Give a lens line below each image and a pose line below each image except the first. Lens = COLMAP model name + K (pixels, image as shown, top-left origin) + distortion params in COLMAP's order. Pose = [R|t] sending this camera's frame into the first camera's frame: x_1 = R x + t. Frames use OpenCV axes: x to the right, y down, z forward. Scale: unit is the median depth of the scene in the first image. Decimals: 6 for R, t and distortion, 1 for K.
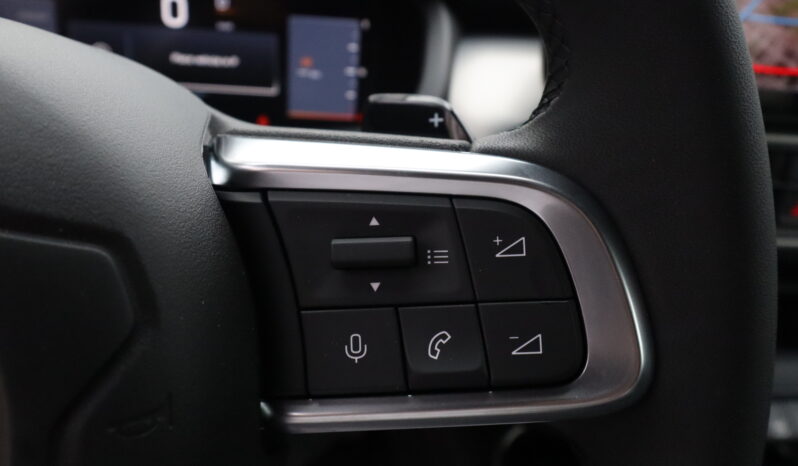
lens RADIAL K [[621.3, 0, 399.0], [0, 621.3, 233.0], [0, 0, 1]] dist [-0.003982, 0.002436]
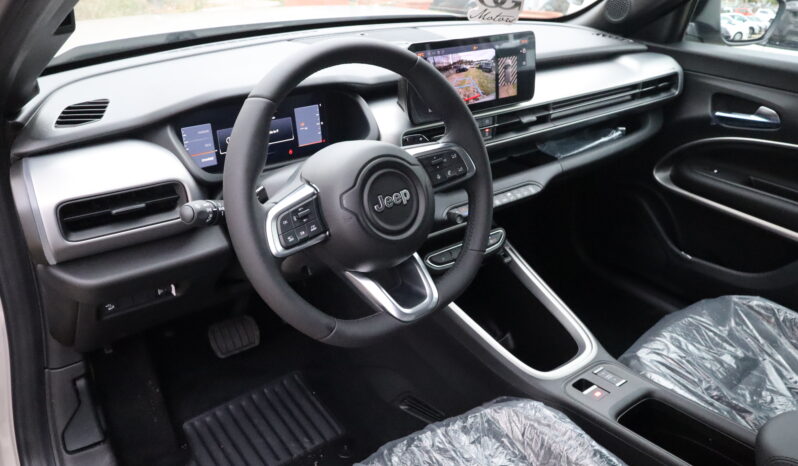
lens RADIAL K [[621.3, 0, 399.0], [0, 621.3, 233.0], [0, 0, 1]] dist [-0.003982, 0.002436]
pose [[0.859471, -0.244716, 0.448802, -3.406283], [0.231348, 0.969117, 0.085386, 0.073286], [-0.455837, 0.030442, 0.889543, -4.505498]]
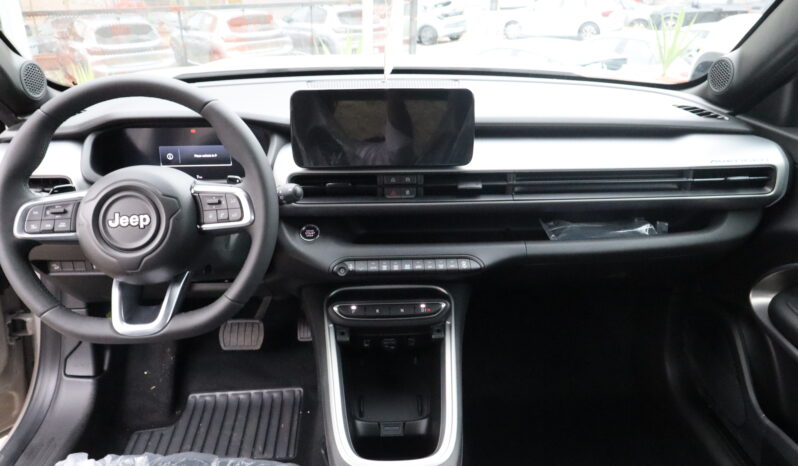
lens RADIAL K [[621.3, 0, 399.0], [0, 621.3, 233.0], [0, 0, 1]] dist [-0.003982, 0.002436]
pose [[0.997470, -0.004629, -0.070938, 2.395772], [0.001088, 0.998755, -0.049871, 0.692692], [0.071081, 0.049668, 0.996233, -5.449492]]
